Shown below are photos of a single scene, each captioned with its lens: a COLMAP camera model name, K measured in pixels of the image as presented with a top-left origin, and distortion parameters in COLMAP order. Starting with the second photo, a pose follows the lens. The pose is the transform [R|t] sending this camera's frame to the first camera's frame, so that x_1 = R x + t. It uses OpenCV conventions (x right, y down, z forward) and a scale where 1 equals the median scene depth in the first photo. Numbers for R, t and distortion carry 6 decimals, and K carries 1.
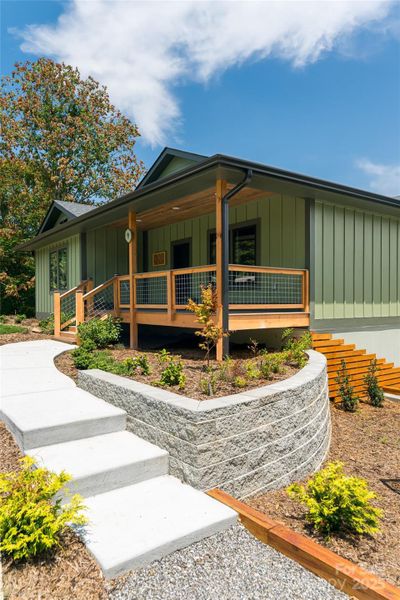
lens RADIAL K [[435.9, 0, 200.5], [0, 435.9, 310.6], [0, 0, 1]] dist [-0.001682, -0.003120]
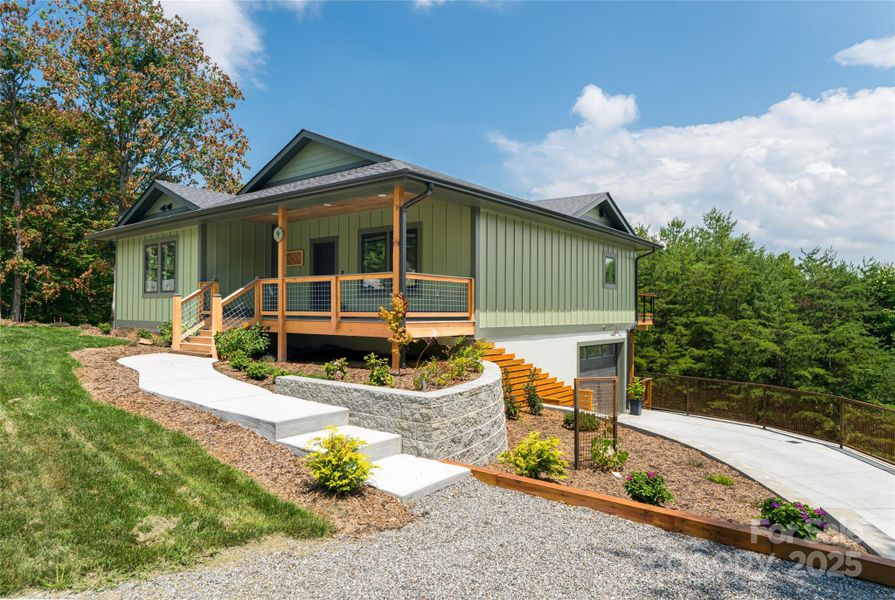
lens RADIAL K [[559.4, 0, 447.5], [0, 559.4, 300.0], [0, 0, 1]] dist [-0.001244, 0.000301]
pose [[0.965087, 0.014070, 0.261552, -0.143772], [-0.004505, 0.999300, -0.037131, 0.004024], [-0.261892, 0.034656, 0.964475, -0.213333]]
